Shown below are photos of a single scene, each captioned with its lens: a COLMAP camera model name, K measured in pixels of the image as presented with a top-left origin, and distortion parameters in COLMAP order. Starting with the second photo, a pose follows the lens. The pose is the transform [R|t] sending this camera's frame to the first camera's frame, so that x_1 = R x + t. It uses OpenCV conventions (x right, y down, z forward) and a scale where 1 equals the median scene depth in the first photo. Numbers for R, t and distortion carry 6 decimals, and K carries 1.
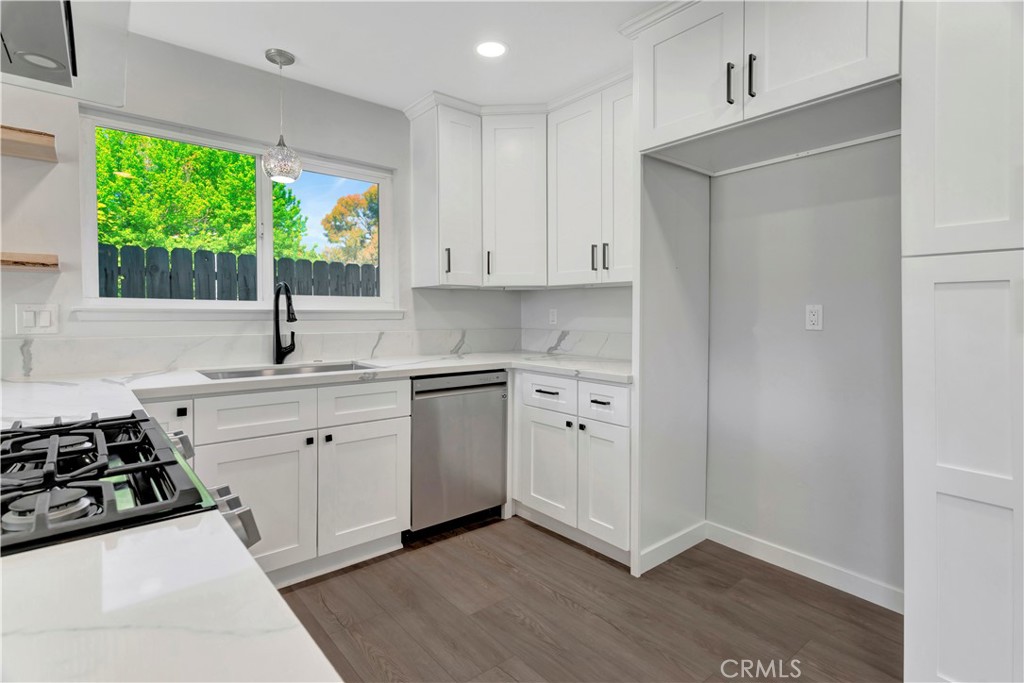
lens RADIAL K [[509.2, 0, 509.4], [0, 509.2, 322.3], [0, 0, 1]] dist [0.014527, 0.000009]
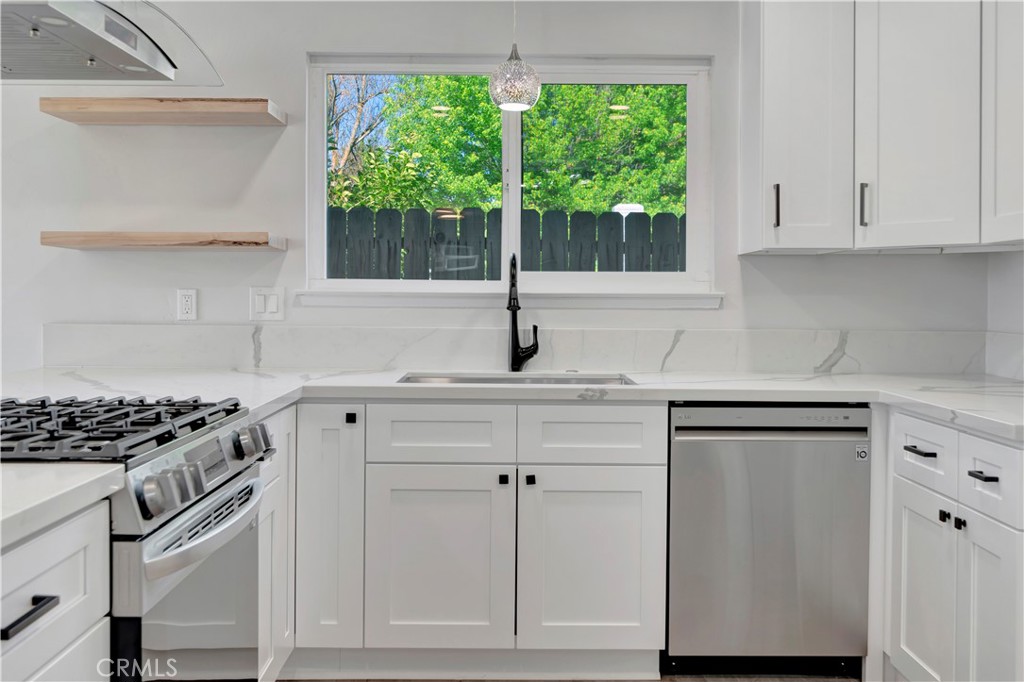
lens RADIAL K [[1001.5, 0, 508.0], [0, 1001.5, 300.3], [0, 0, 1]] dist [-0.004684, 0.005829]
pose [[0.771371, 0.002624, -0.636380, 0.393871], [-0.015344, 0.999777, -0.014477, 0.004931], [0.636200, 0.020932, 0.771240, -0.051891]]
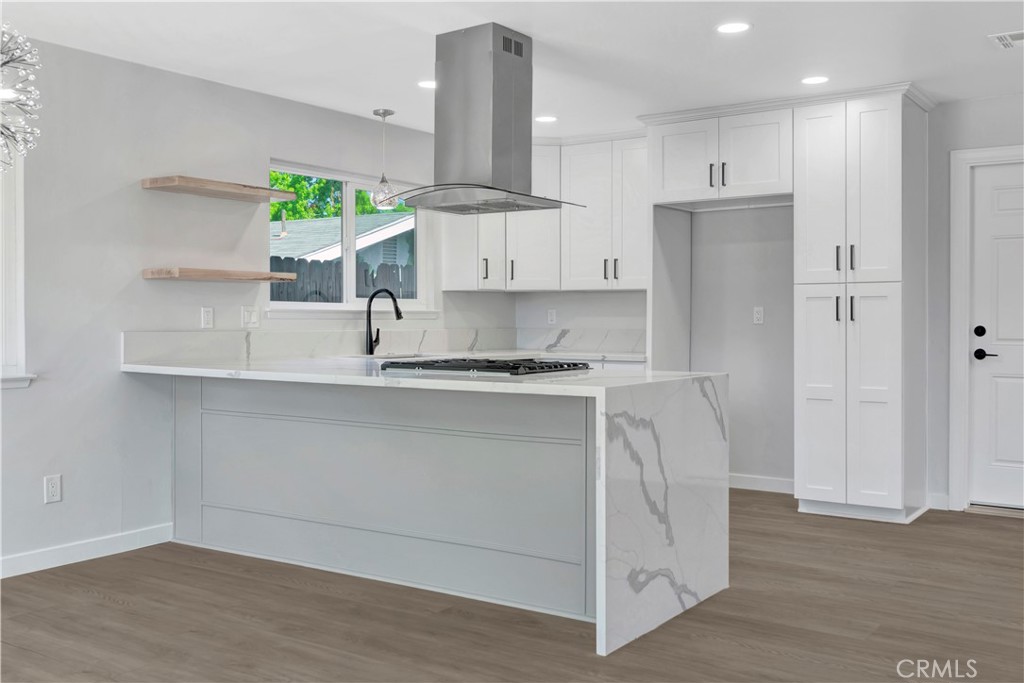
lens RADIAL K [[992.6, 0, 512.0], [0, 992.6, 341.5], [0, 0, 1]] dist [-0.005776, -0.000940]
pose [[0.963130, -0.008281, 0.268909, -0.751847], [0.007004, 0.999959, 0.005708, 0.038096], [-0.268946, -0.003614, 0.963149, -1.364988]]
